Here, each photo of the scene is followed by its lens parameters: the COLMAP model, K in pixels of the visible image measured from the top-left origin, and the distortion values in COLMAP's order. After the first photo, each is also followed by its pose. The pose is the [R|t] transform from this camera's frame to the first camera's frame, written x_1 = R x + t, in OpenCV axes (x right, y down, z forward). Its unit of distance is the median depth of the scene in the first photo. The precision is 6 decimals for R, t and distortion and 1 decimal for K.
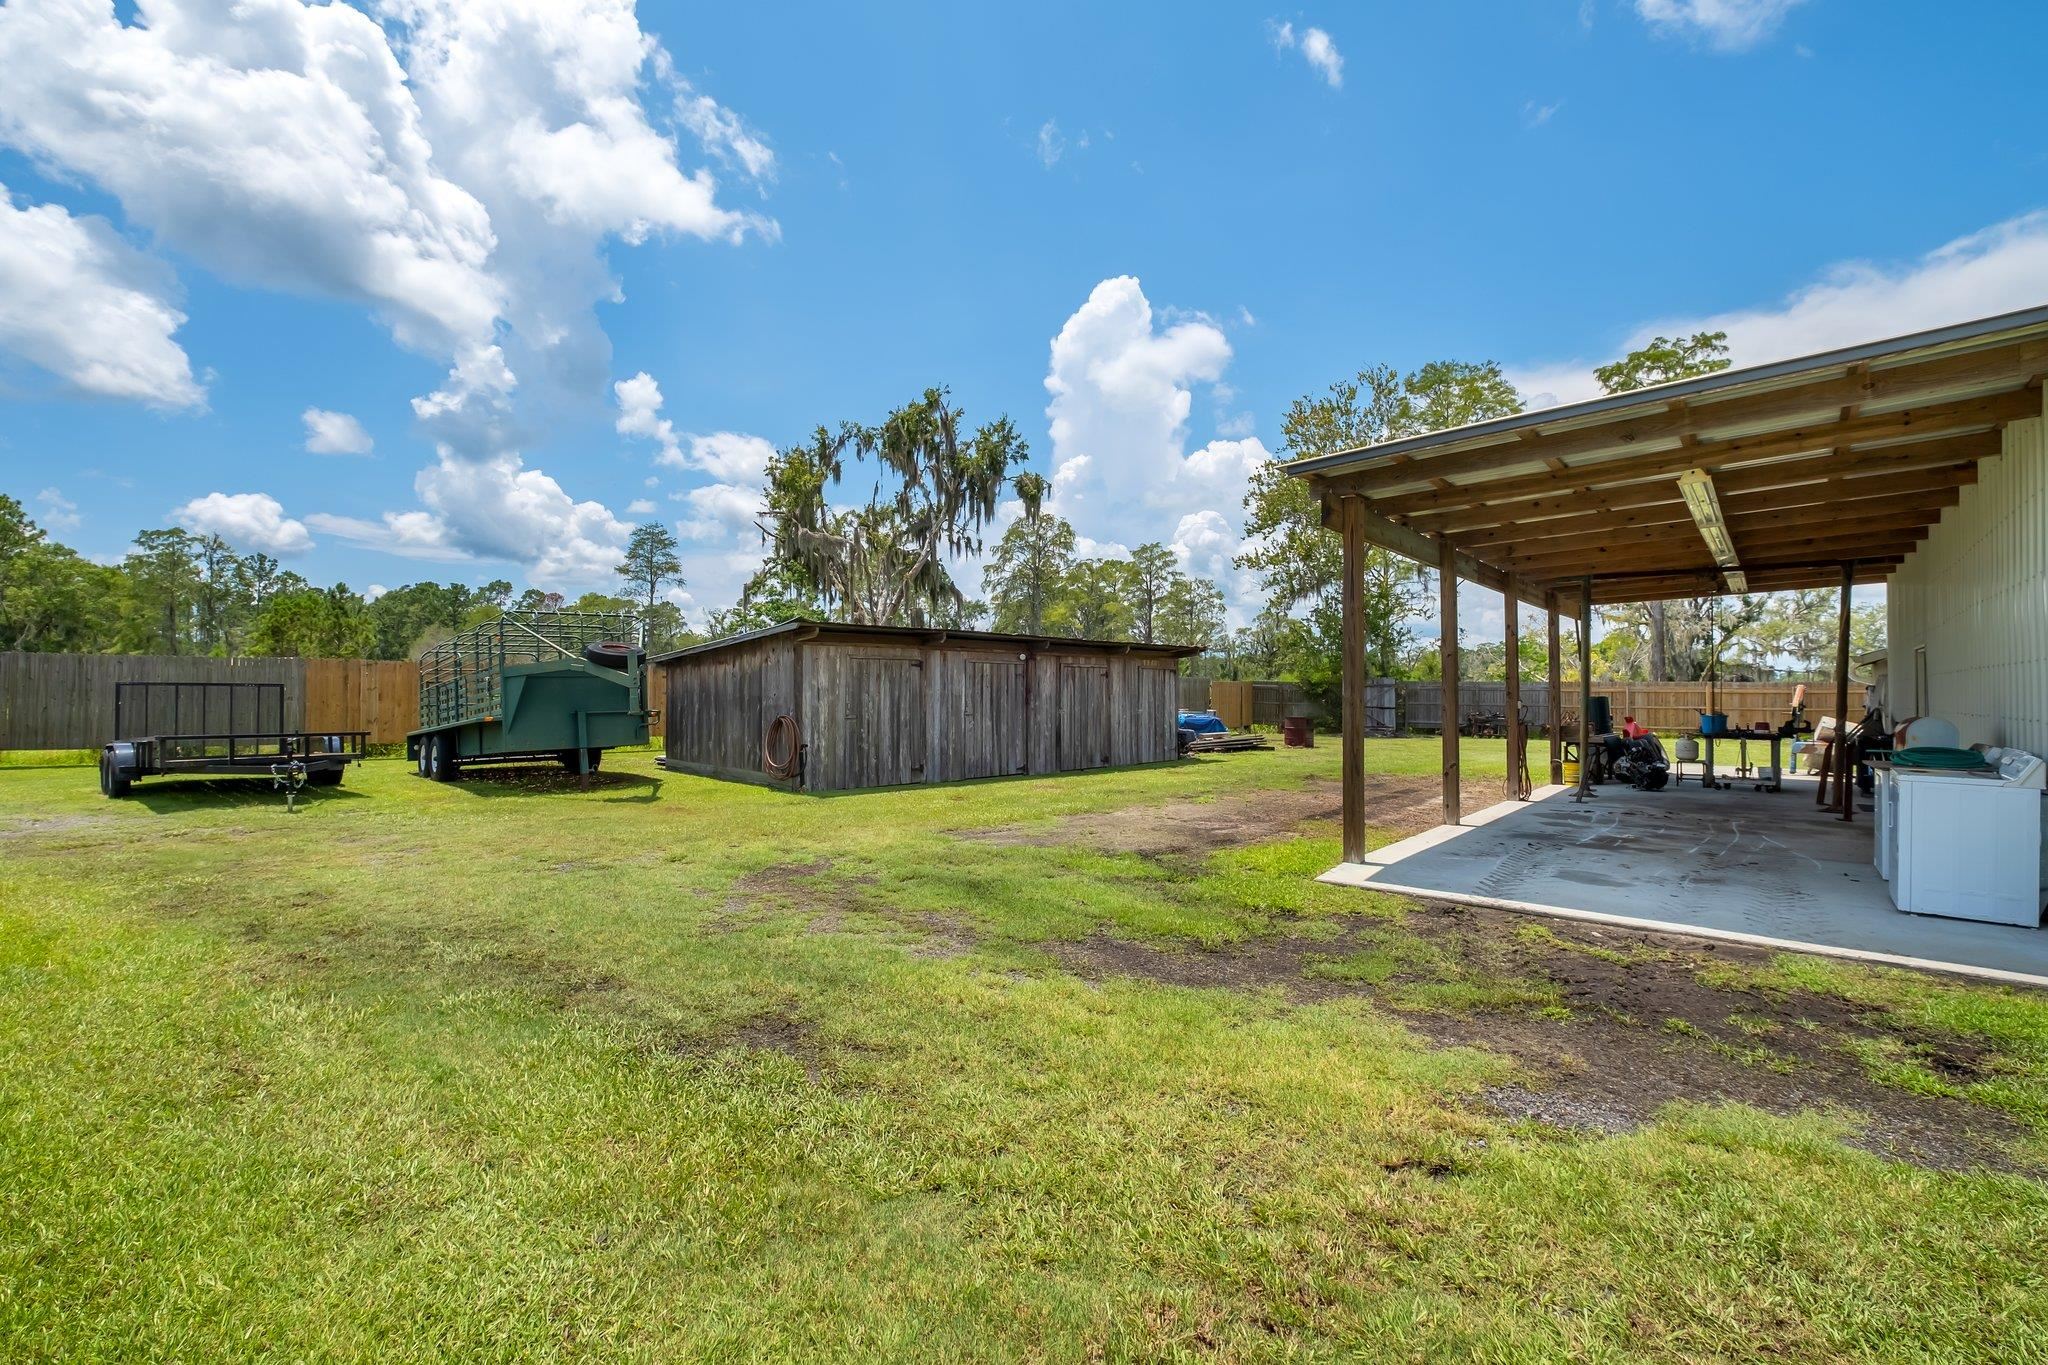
lens RADIAL K [[888.0, 0, 995.7], [0, 888.0, 690.6], [0, 0, 1]] dist [-0.003648, -0.000608]
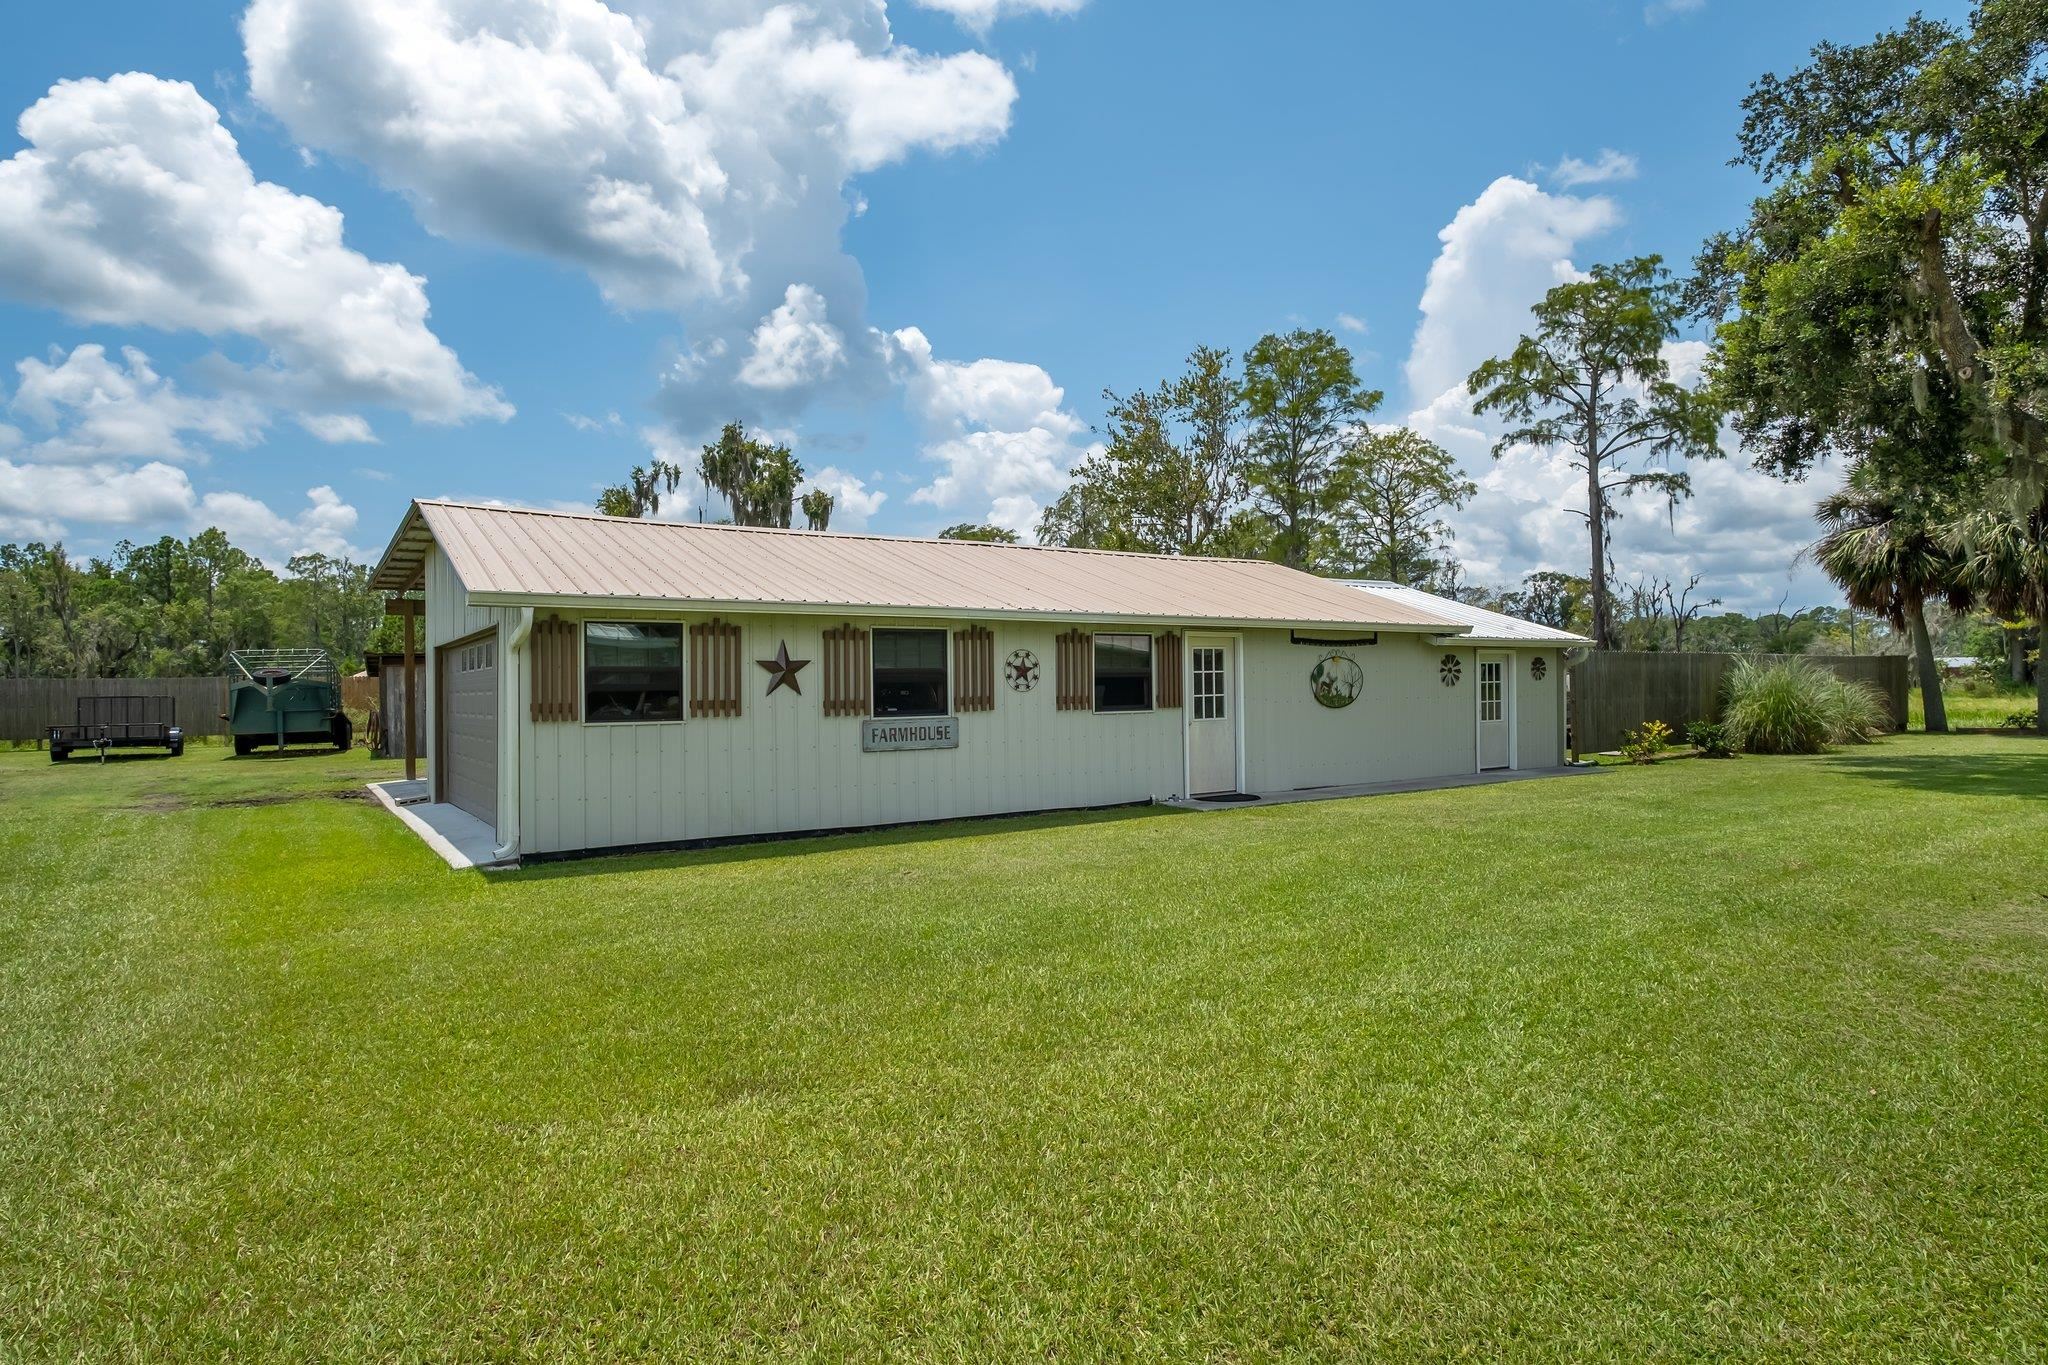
lens RADIAL K [[1116.3, 0, 1034.8], [0, 1116.3, 686.9], [0, 0, 1]] dist [0.006181, 0.000440]
pose [[0.965277, -0.019615, -0.260492, 0.488899], [0.021058, 0.999774, 0.002750, 0.001455], [0.260379, -0.008140, 0.965472, -0.208994]]
